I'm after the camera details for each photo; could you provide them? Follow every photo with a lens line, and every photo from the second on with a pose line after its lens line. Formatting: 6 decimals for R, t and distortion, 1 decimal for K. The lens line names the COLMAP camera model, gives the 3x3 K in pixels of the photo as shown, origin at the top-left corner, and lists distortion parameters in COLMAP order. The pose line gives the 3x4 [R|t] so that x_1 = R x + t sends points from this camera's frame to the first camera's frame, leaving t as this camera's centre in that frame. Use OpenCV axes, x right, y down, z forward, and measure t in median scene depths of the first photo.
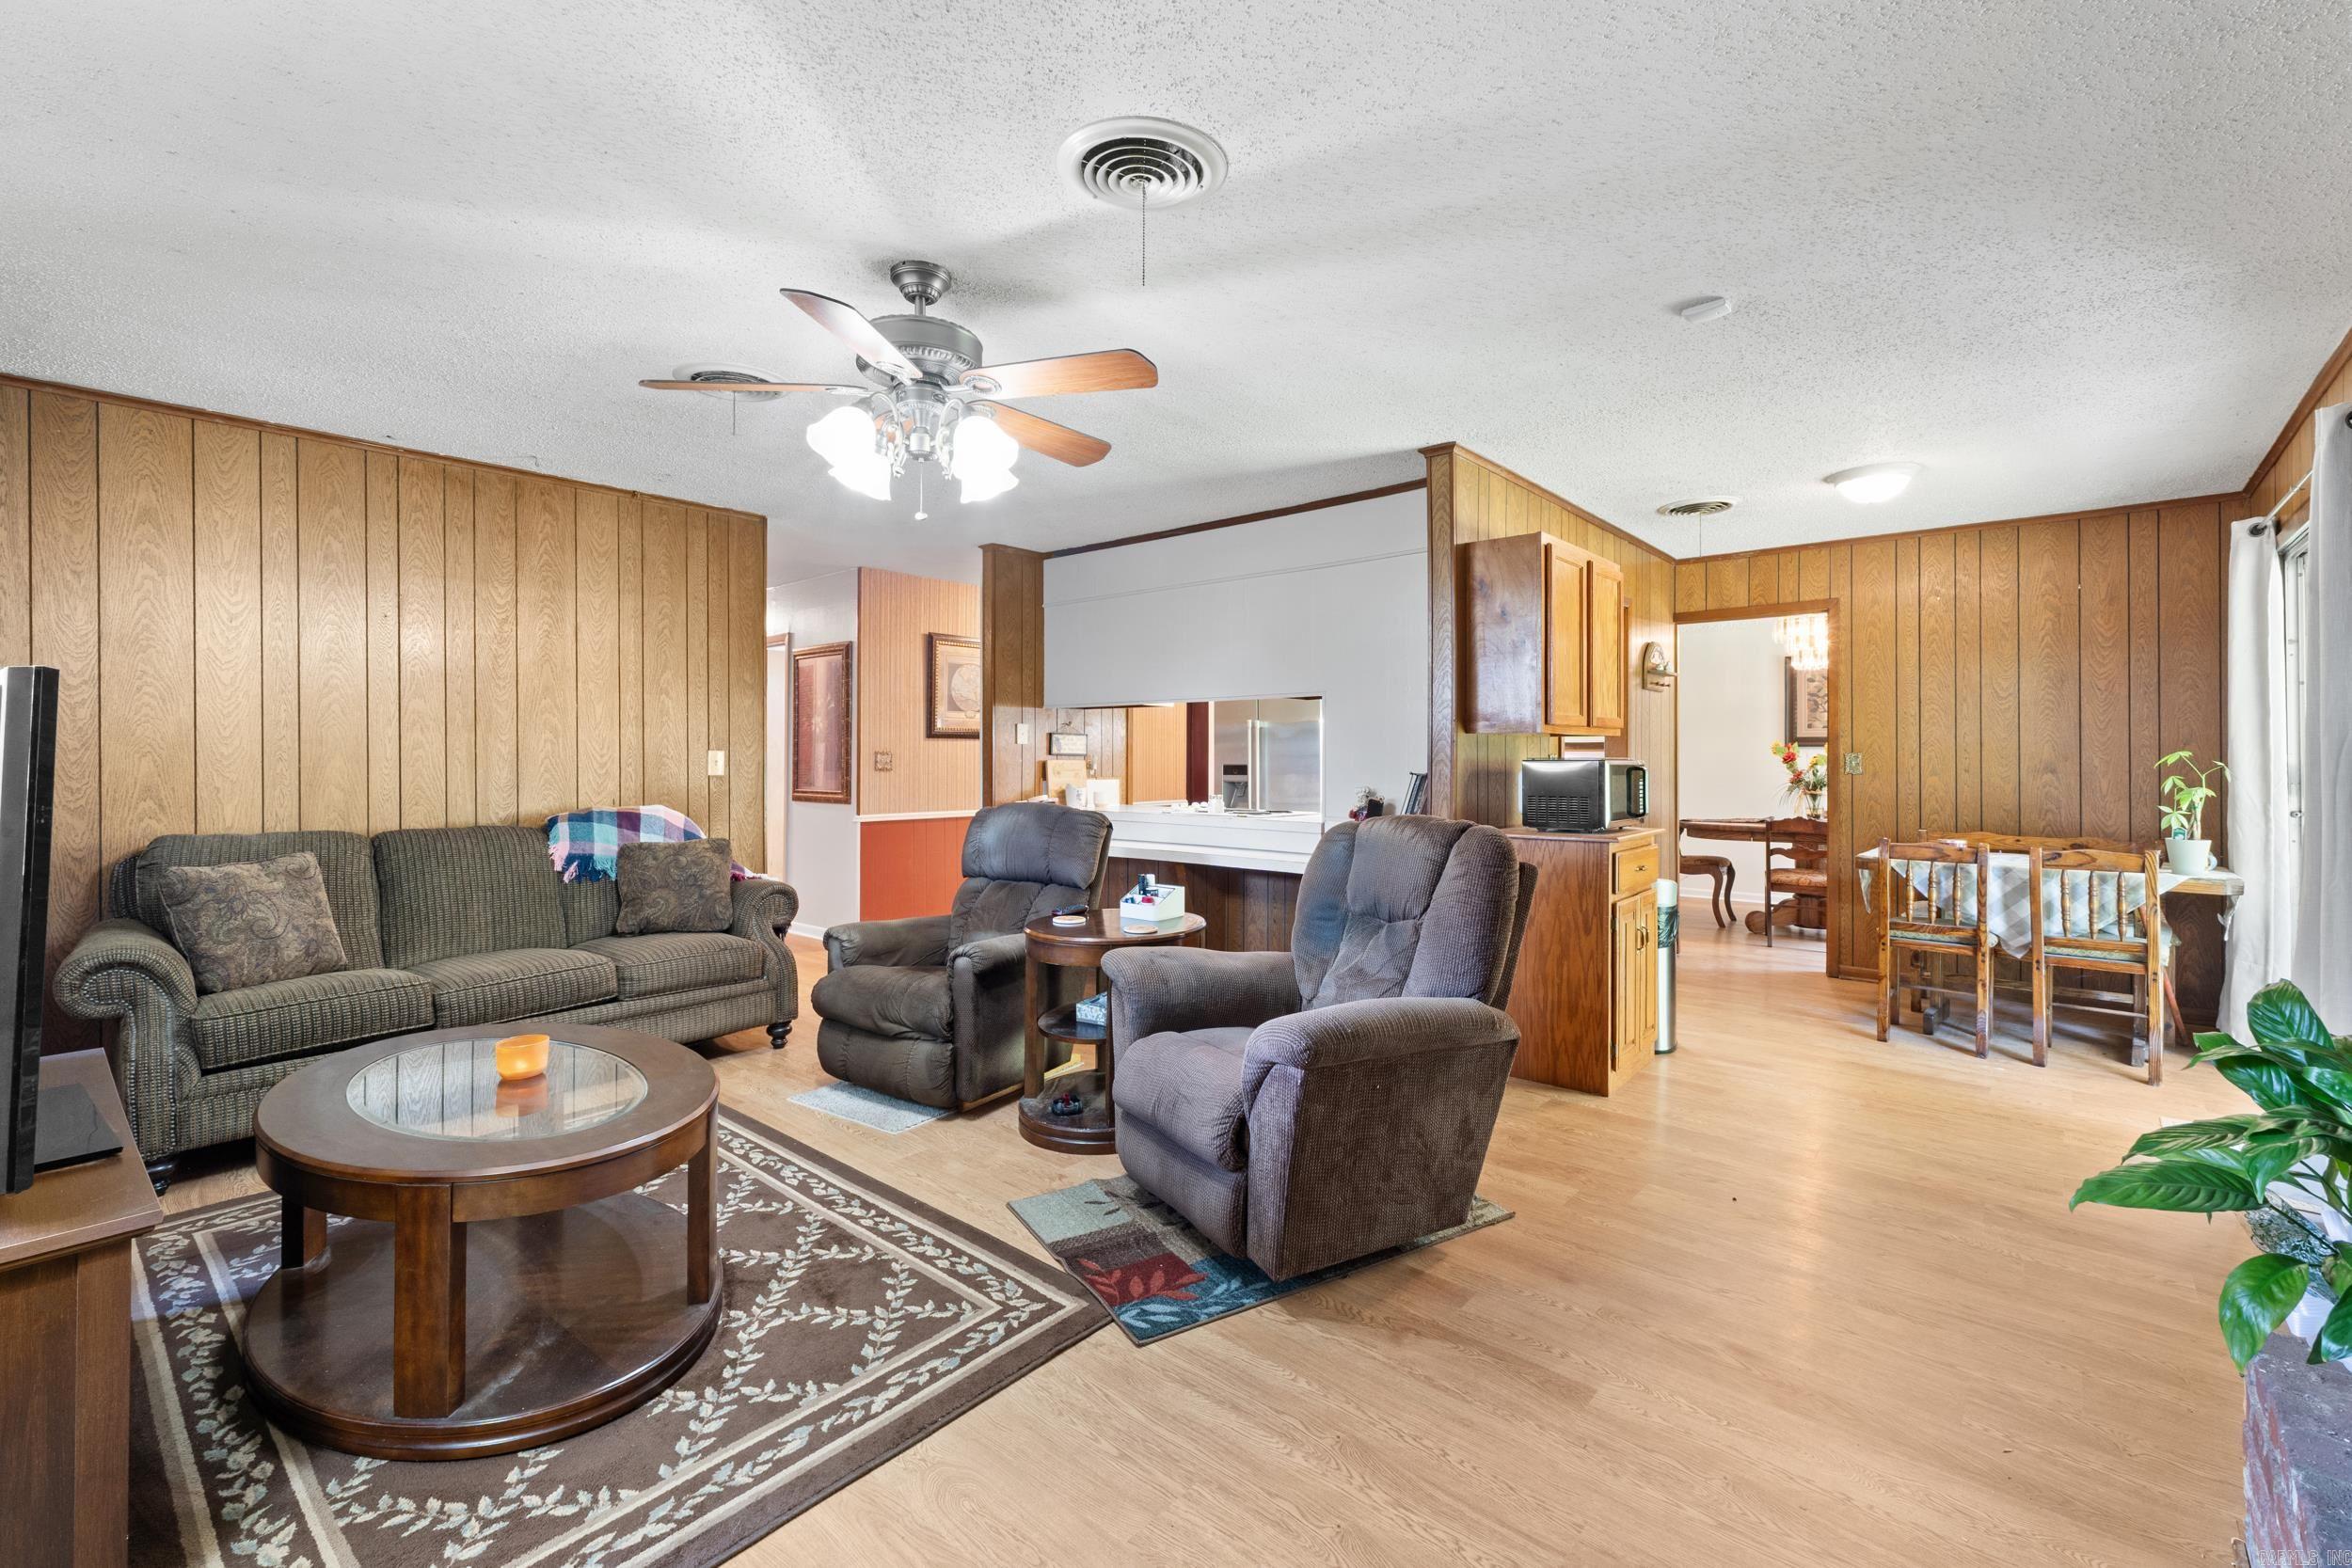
lens RADIAL K [[997.9, 0, 1177.8], [0, 997.9, 755.0], [0, 0, 1]] dist [0.006826, -0.001622]
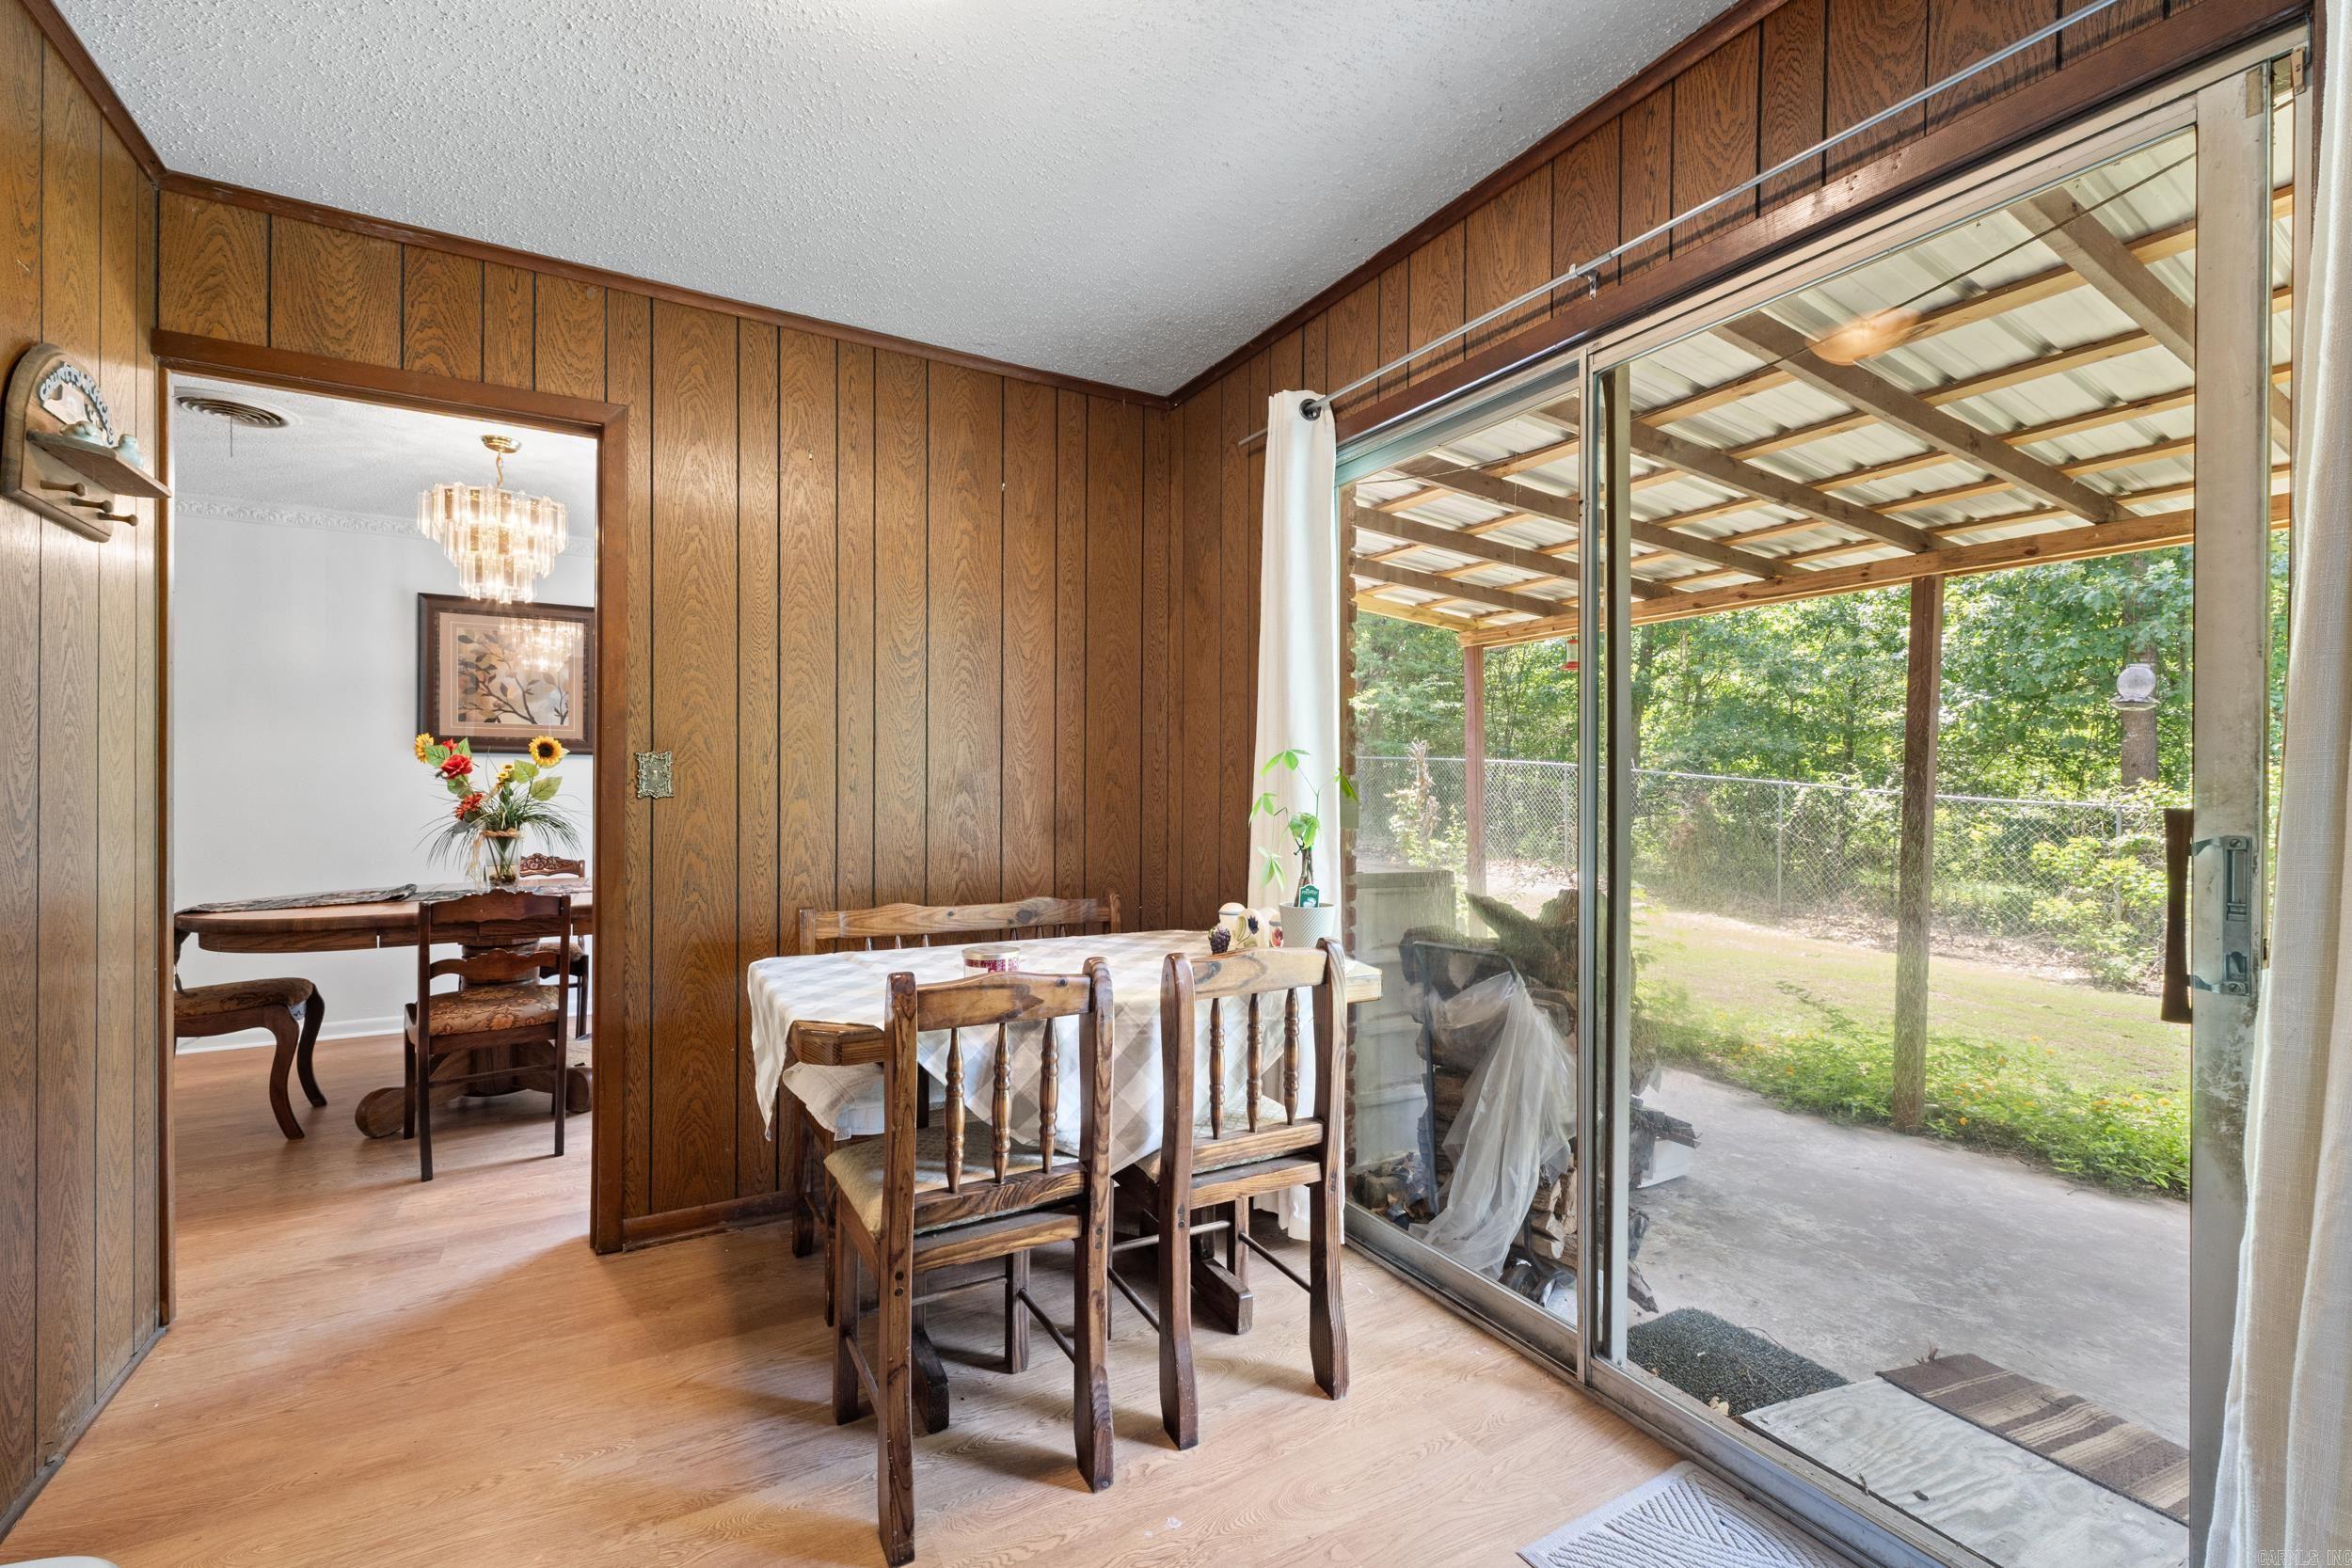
lens RADIAL K [[997.9, 0, 1171.8], [0, 997.9, 794.1], [0, 0, 1]] dist [0.006826, -0.001622]
pose [[0.315908, -0.006818, 0.948765, 0.414058], [-0.005367, 0.999945, 0.008973, 0.016064], [-0.948775, -0.007927, 0.315854, 0.830522]]
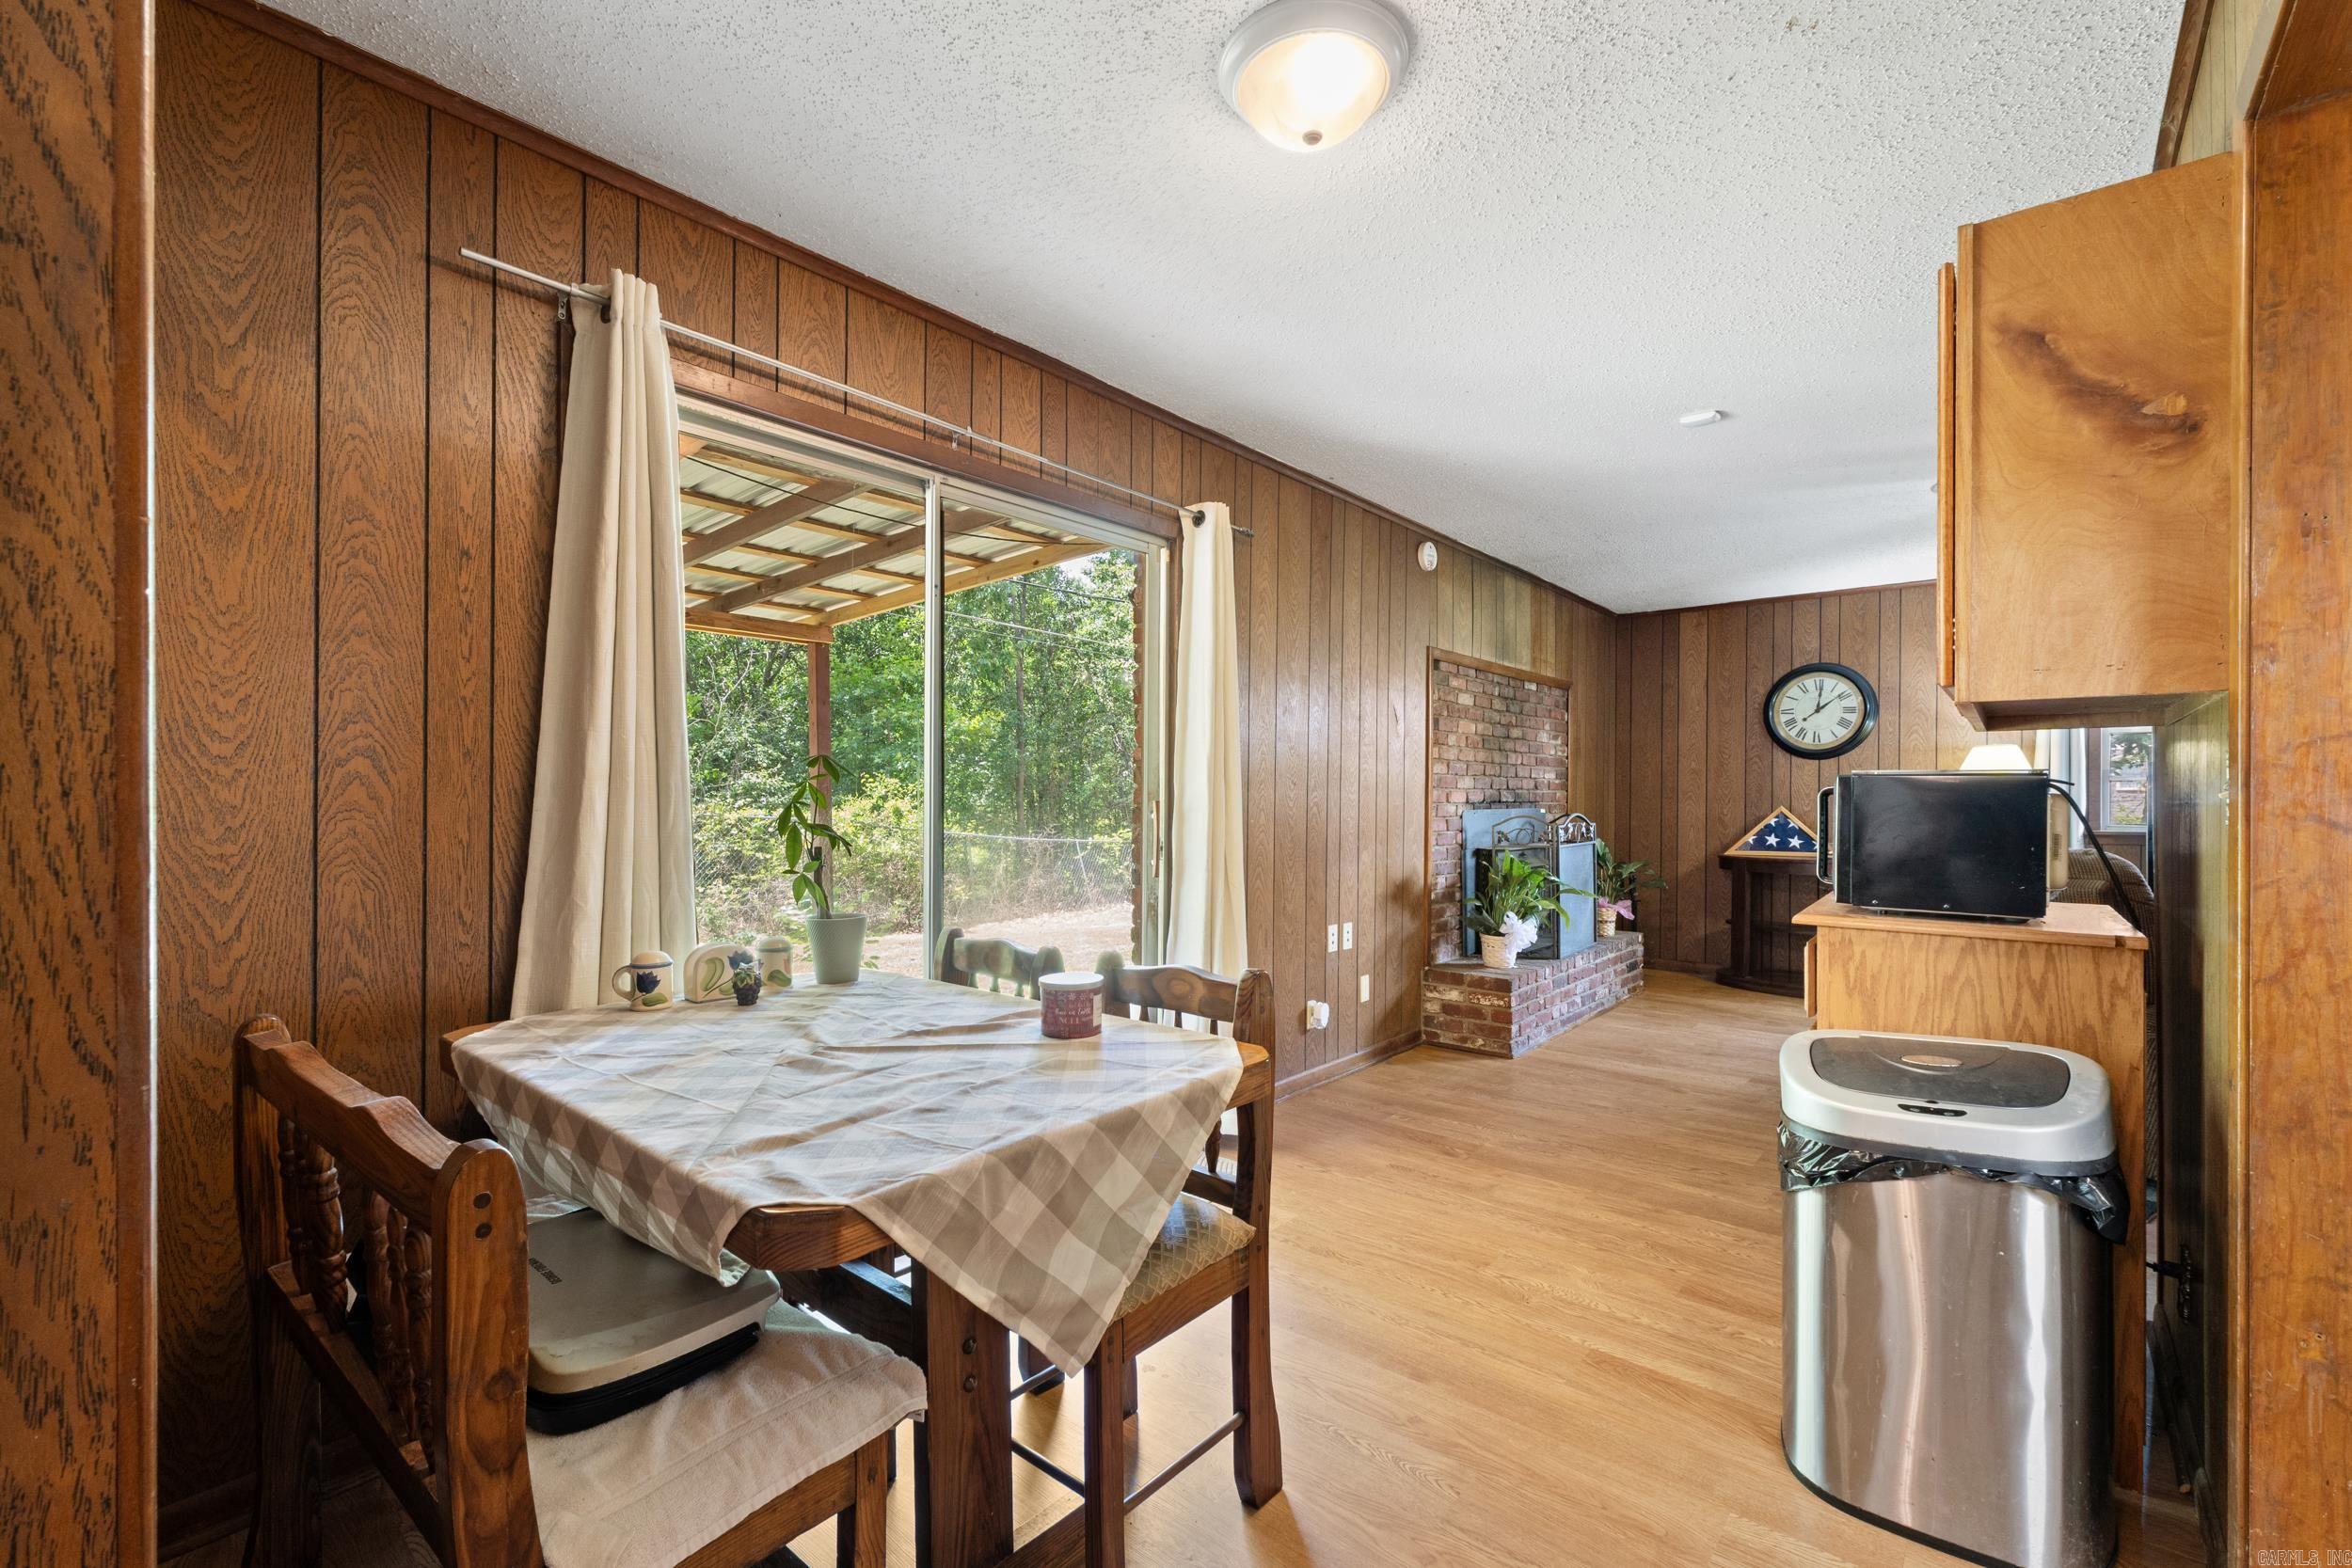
lens RADIAL K [[997.9, 0, 1181.9], [0, 997.9, 794.0], [0, 0, 1]] dist [0.006826, -0.001622]
pose [[-0.999843, -0.003426, -0.017369, 0.764395], [-0.003337, 0.999981, -0.005150, 0.020037], [0.017386, -0.005092, -0.999836, 1.435138]]
